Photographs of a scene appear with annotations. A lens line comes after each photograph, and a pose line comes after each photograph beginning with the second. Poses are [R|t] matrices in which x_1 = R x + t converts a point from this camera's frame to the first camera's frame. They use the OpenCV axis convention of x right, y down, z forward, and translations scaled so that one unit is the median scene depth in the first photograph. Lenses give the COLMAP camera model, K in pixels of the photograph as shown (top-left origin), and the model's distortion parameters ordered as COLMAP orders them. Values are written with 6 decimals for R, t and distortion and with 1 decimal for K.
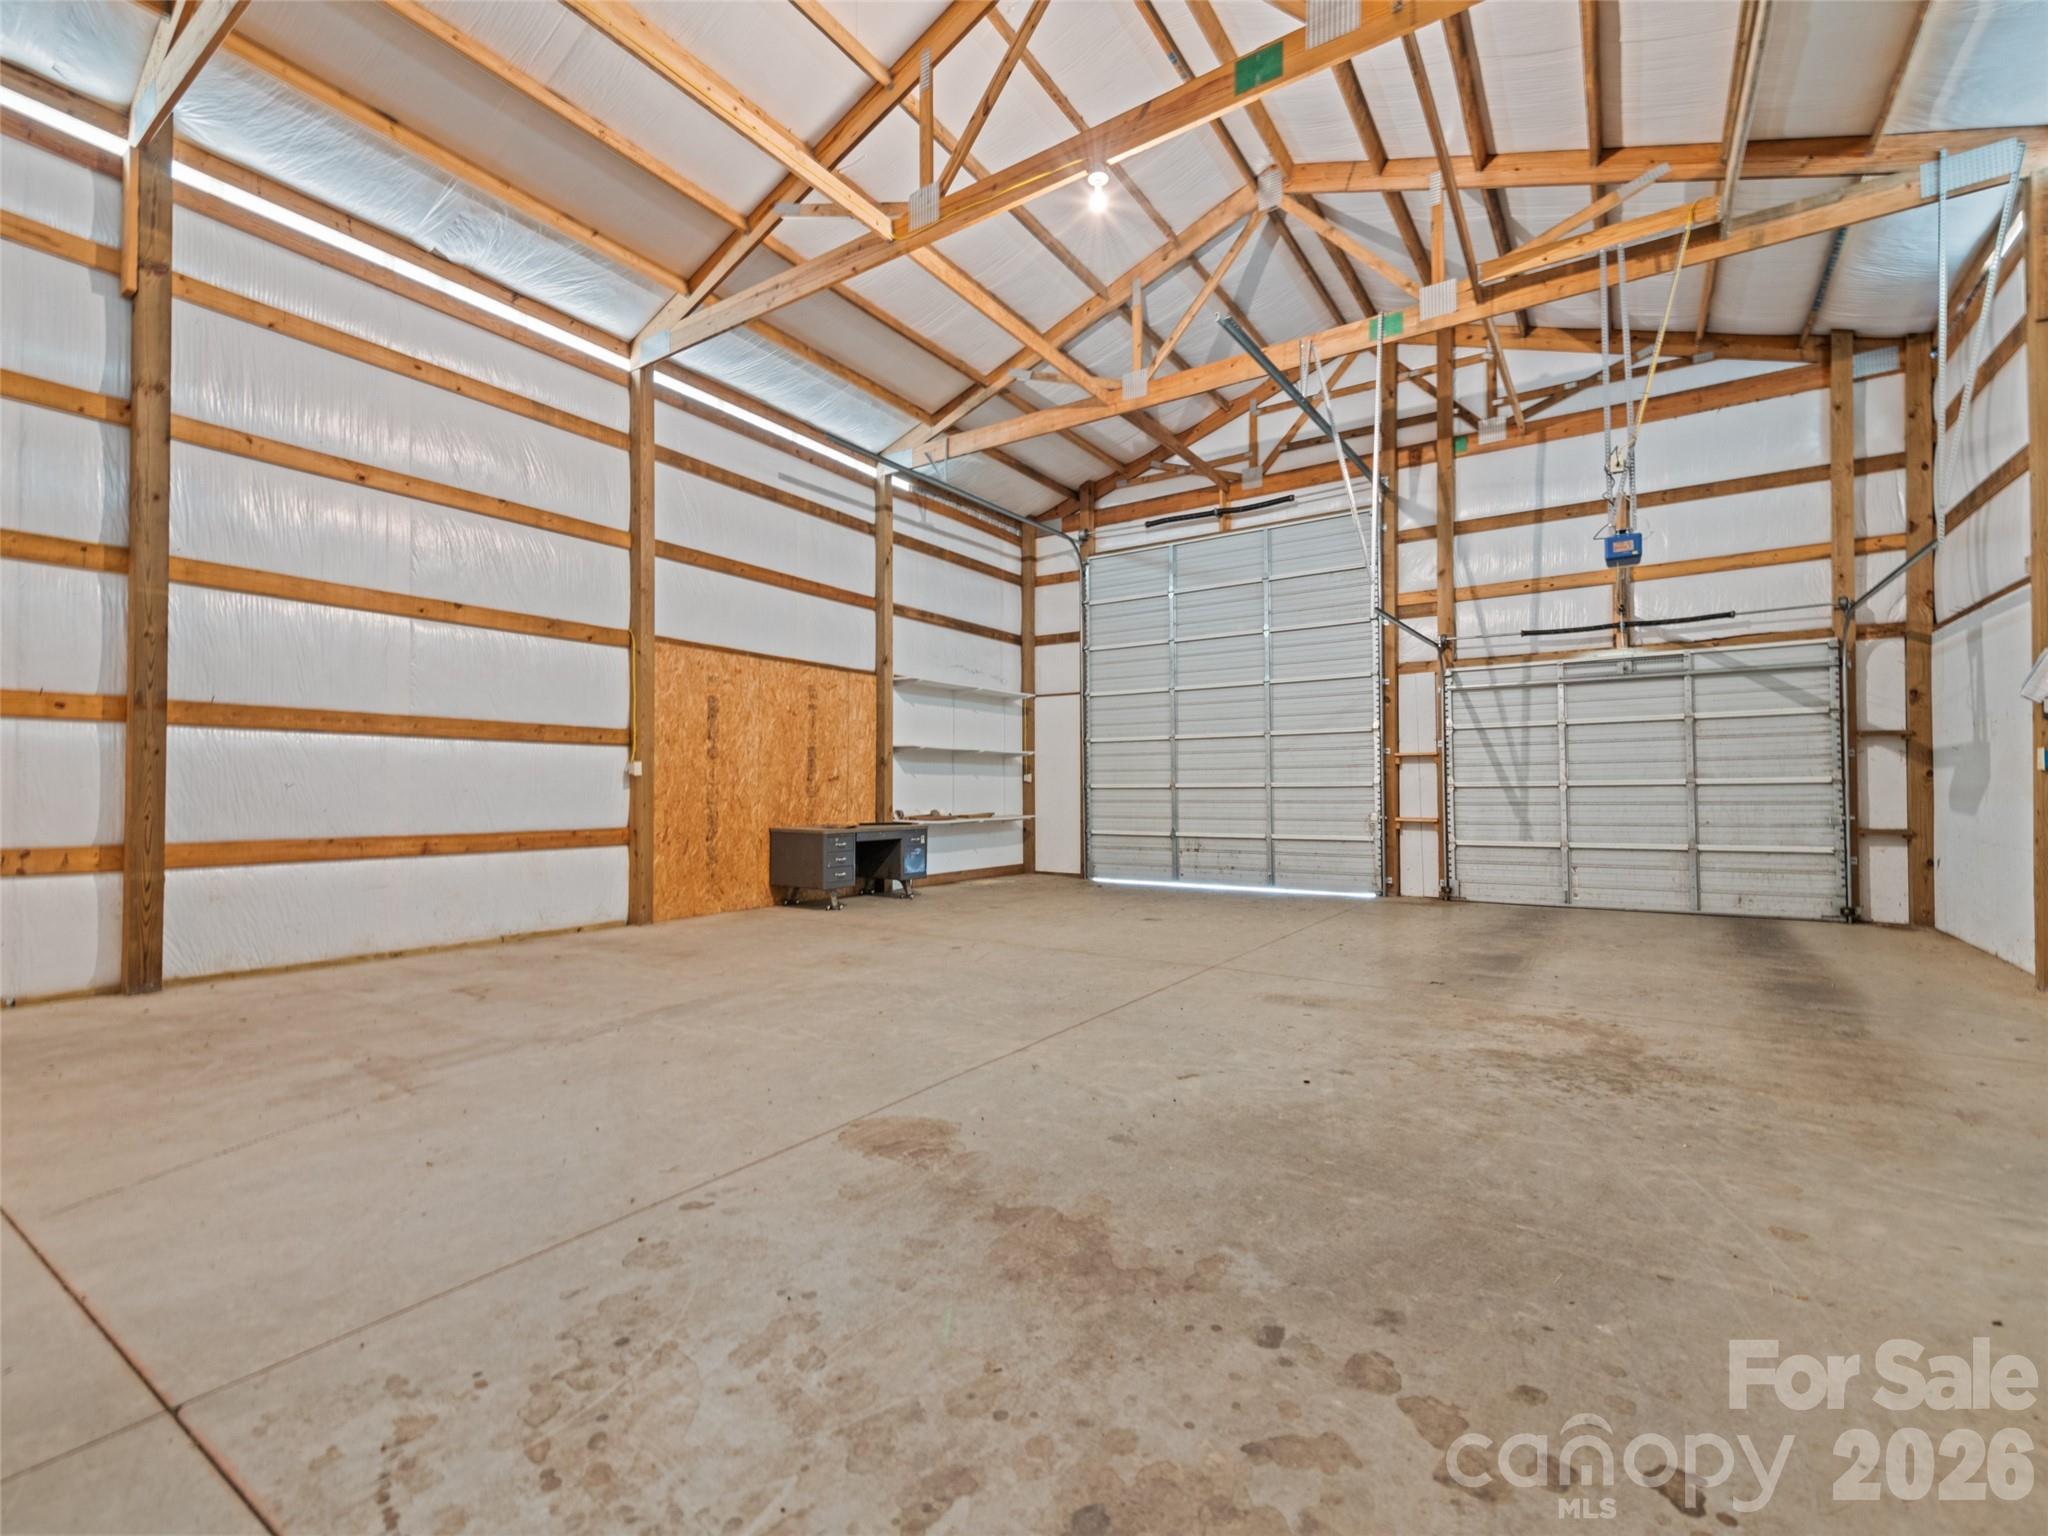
lens RADIAL K [[926.5, 0, 1021.6], [0, 926.5, 779.2], [0, 0, 1]] dist [0.027133, -0.000451]
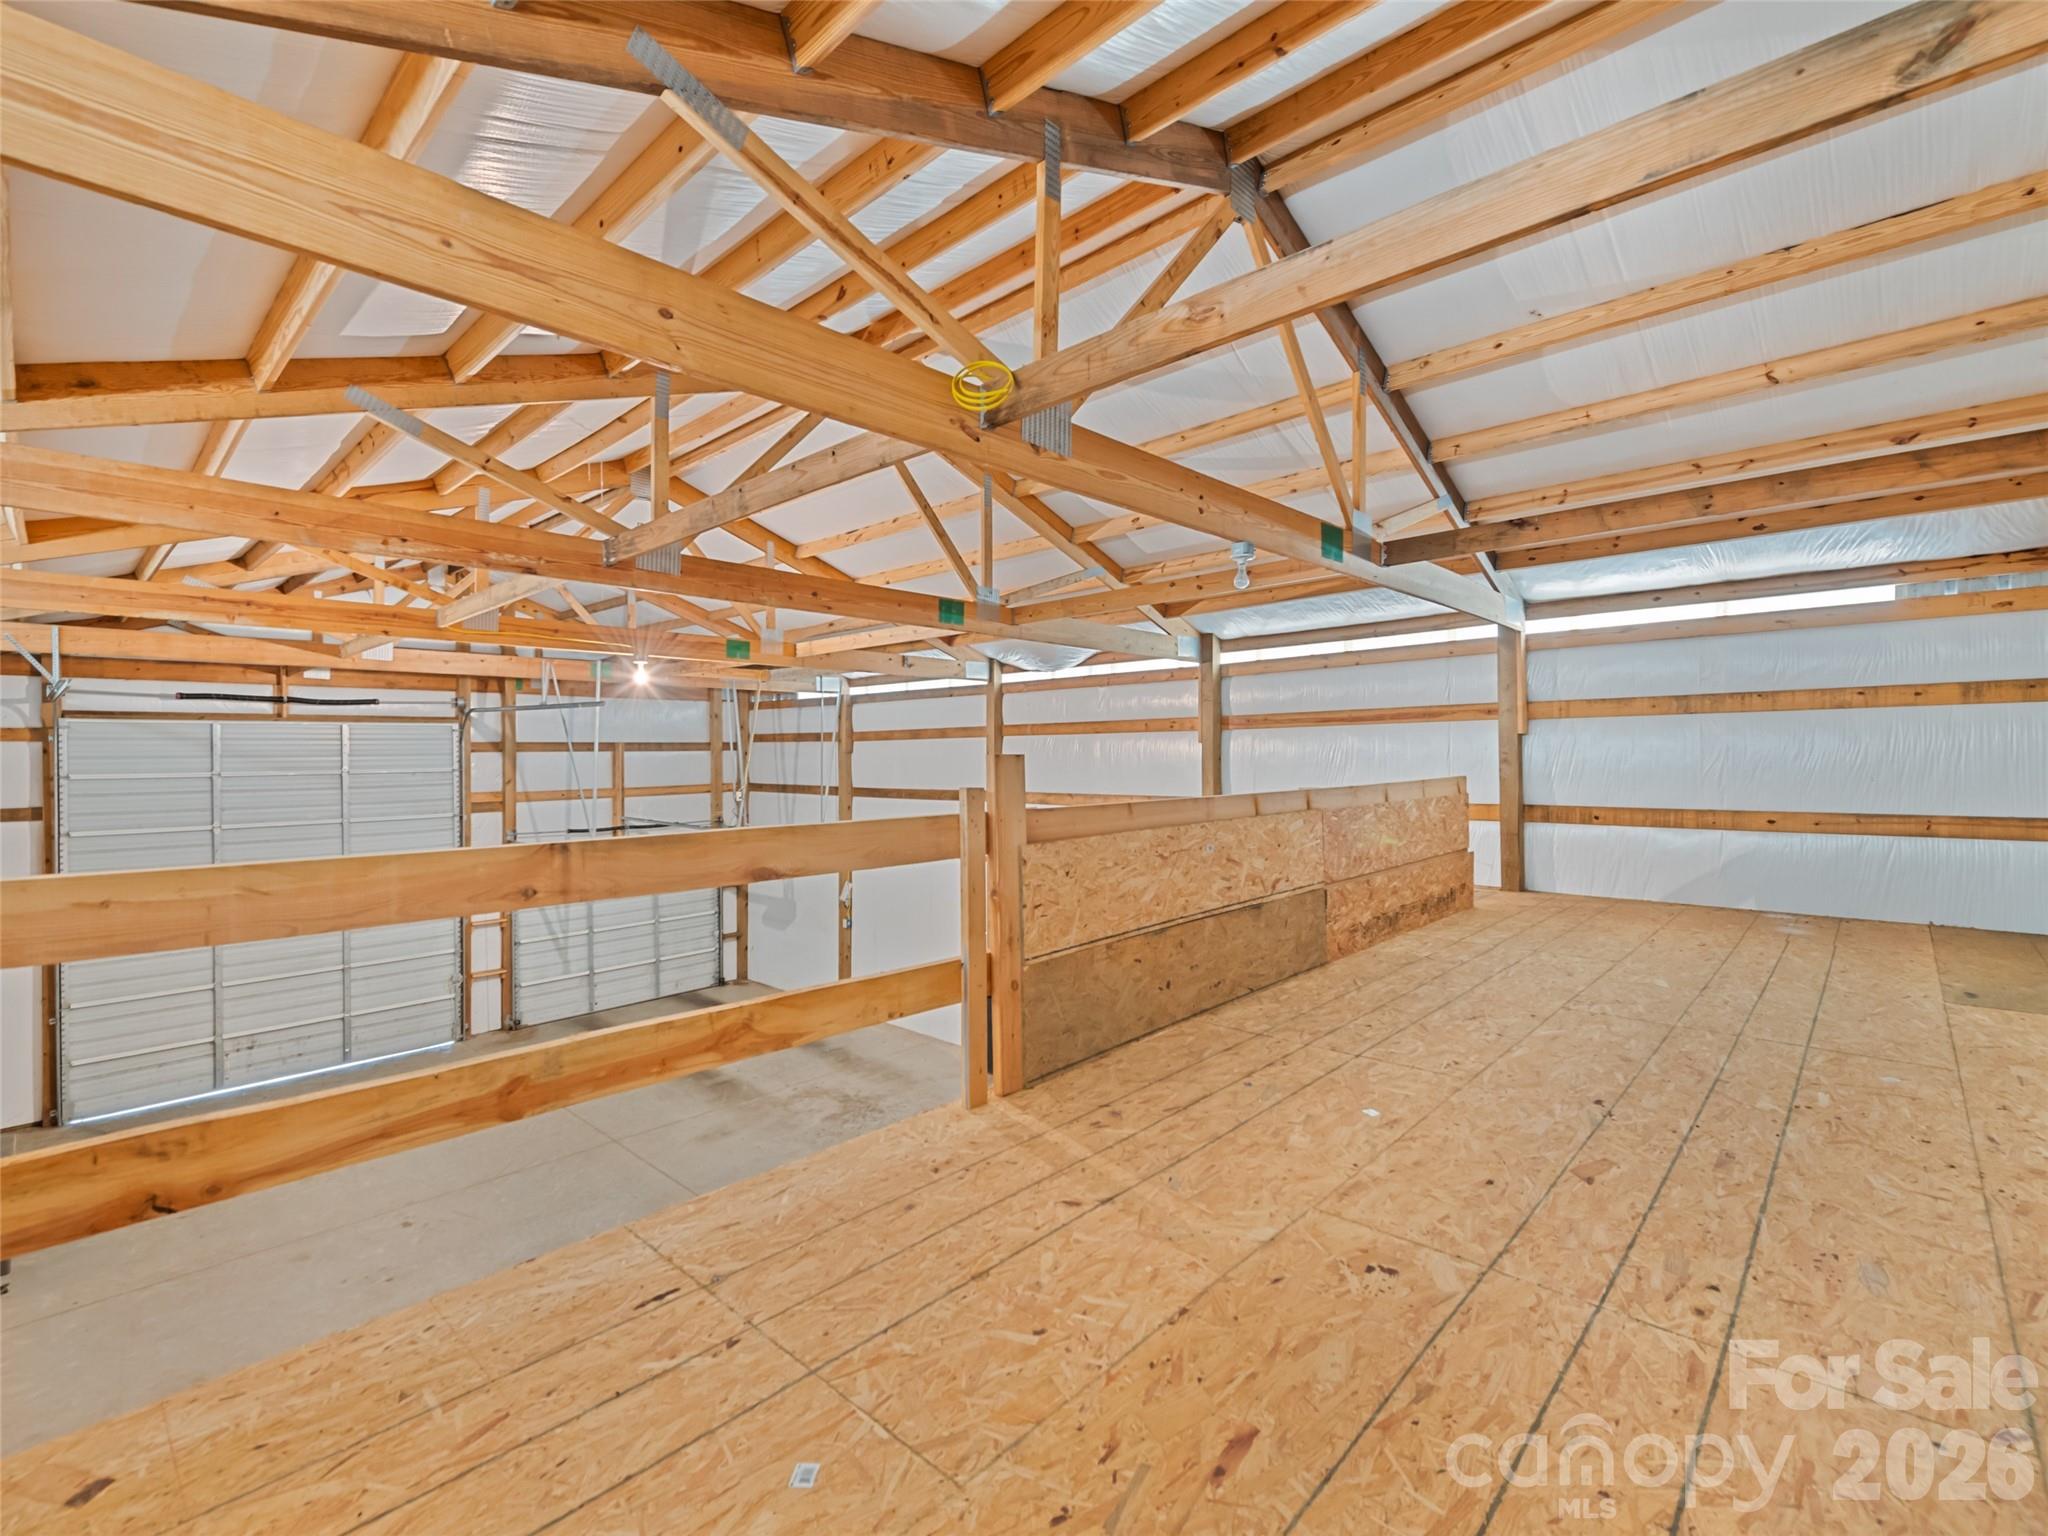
lens RADIAL K [[926.5, 0, 1039.5], [0, 926.5, 761.1], [0, 0, 1]] dist [0.027133, -0.000451]
pose [[0.164513, -0.000873, 0.986374, -0.750372], [-0.008786, 0.999959, 0.002351, -0.268669], [-0.986336, -0.009053, 0.164499, 0.048342]]
